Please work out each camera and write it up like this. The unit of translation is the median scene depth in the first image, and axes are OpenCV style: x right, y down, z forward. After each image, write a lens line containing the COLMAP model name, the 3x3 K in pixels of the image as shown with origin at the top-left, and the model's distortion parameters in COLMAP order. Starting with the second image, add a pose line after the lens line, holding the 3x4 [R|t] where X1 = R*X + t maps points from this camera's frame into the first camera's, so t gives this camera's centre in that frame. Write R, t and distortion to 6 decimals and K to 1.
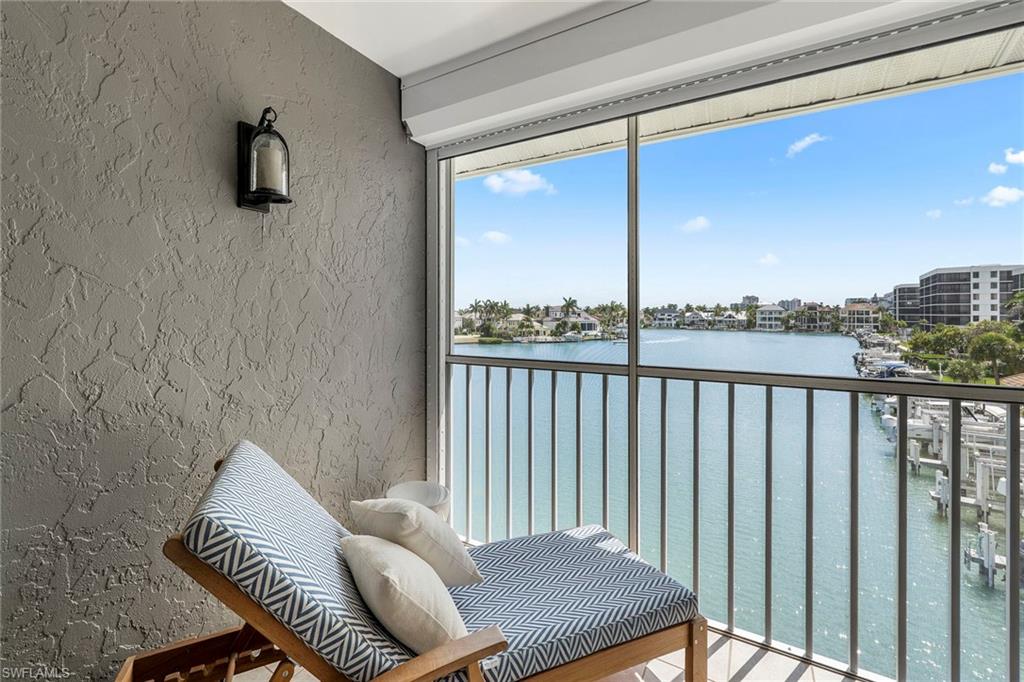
lens RADIAL K [[418.9, 0, 511.4], [0, 418.9, 315.5], [0, 0, 1]] dist [-0.011803, 0.000946]
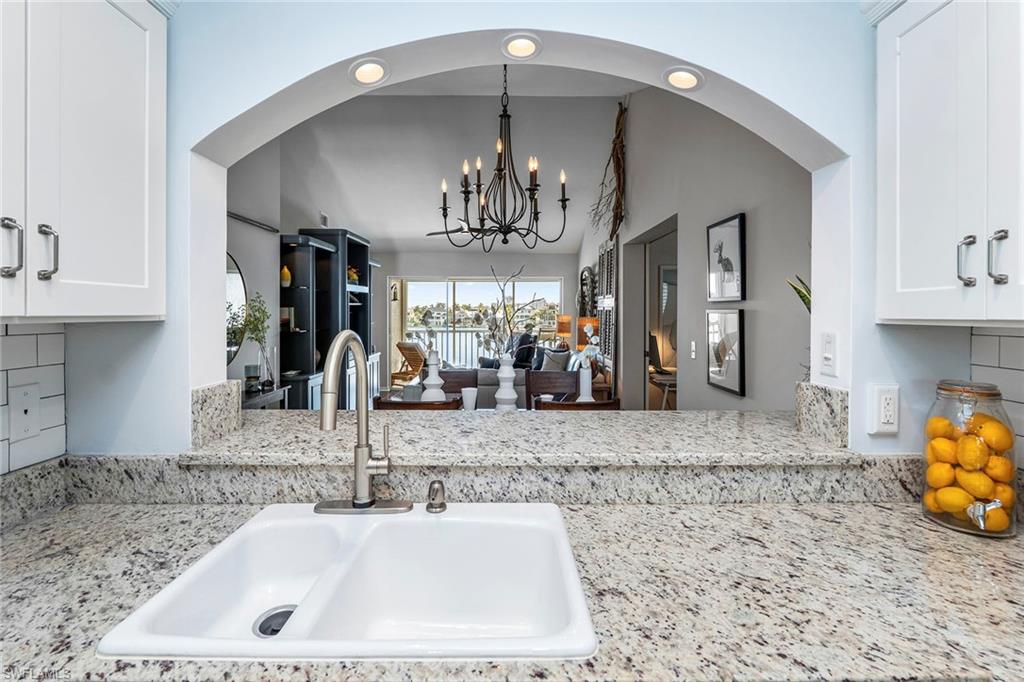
lens RADIAL K [[438.3, 0, 516.6], [0, 438.3, 311.4], [0, 0, 1]] dist [-0.009031, 0.001394]
pose [[0.858482, 0.000091, 0.512844, -0.042083], [0.002675, 0.999986, -0.004656, -0.002192], [-0.512837, 0.005369, 0.858469, -0.097854]]
